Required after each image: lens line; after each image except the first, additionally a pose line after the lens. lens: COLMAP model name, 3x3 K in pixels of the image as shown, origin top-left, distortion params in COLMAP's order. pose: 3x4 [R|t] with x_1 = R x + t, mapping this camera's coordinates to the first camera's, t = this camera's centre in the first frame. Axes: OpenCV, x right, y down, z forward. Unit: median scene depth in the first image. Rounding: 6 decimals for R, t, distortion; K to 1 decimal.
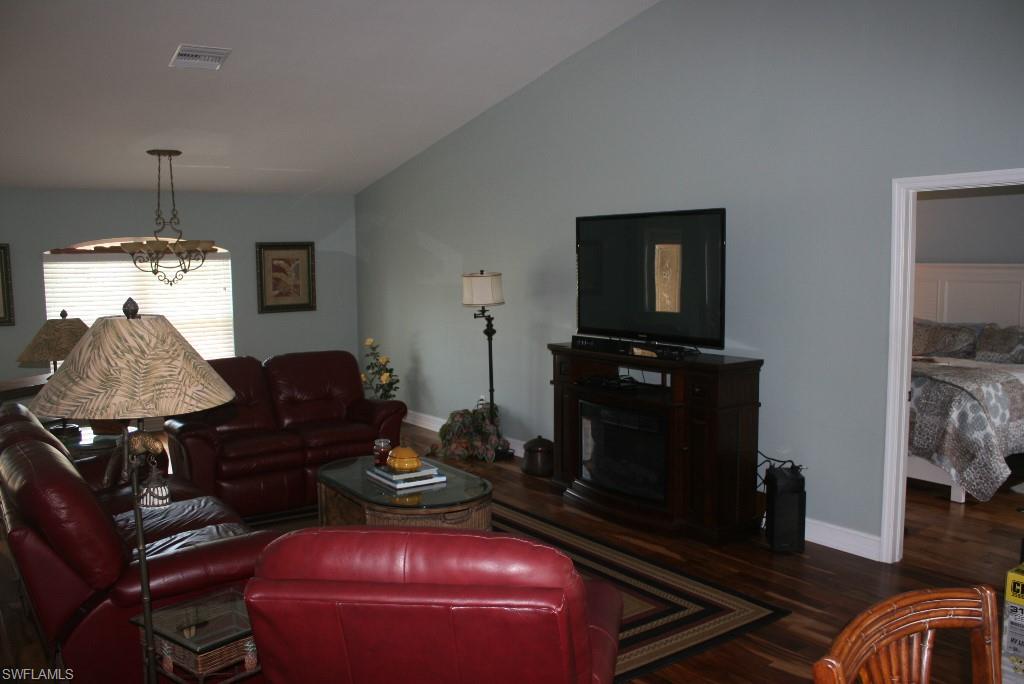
lens RADIAL K [[893.3, 0, 512.0], [0, 893.3, 342.0], [0, 0, 1]] dist [-0.115052, 0.000178]
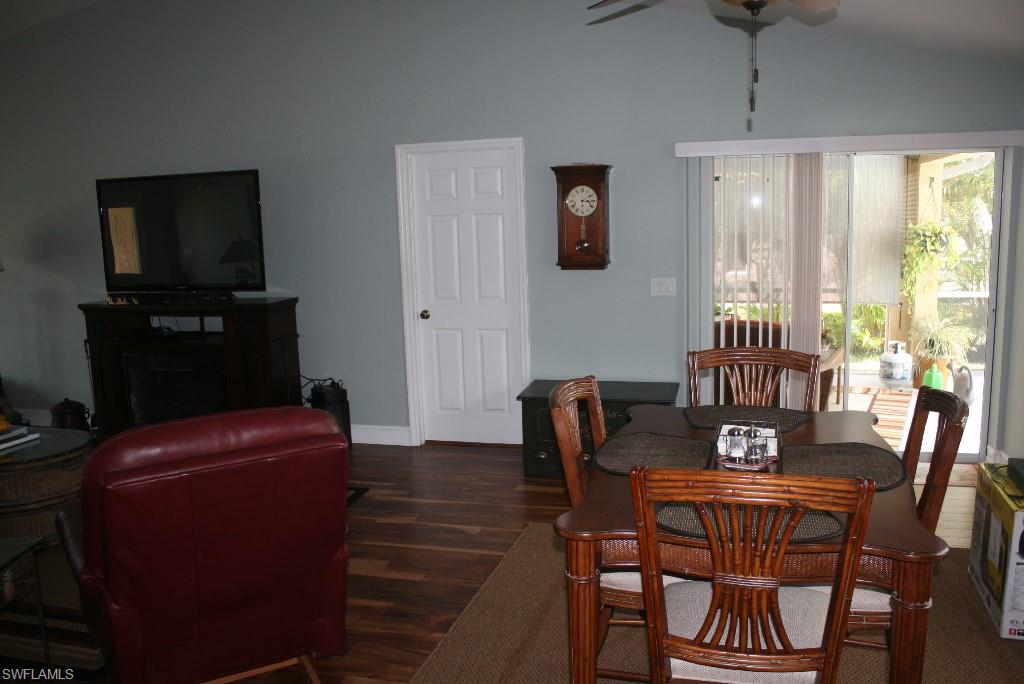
lens RADIAL K [[893.3, 0, 512.0], [0, 893.3, 342.0], [0, 0, 1]] dist [-0.115052, 0.000178]
pose [[0.795272, -0.109761, 0.596234, -0.199178], [0.081962, 0.993911, 0.073648, 0.015249], [-0.600687, -0.009701, 0.799425, -0.117255]]
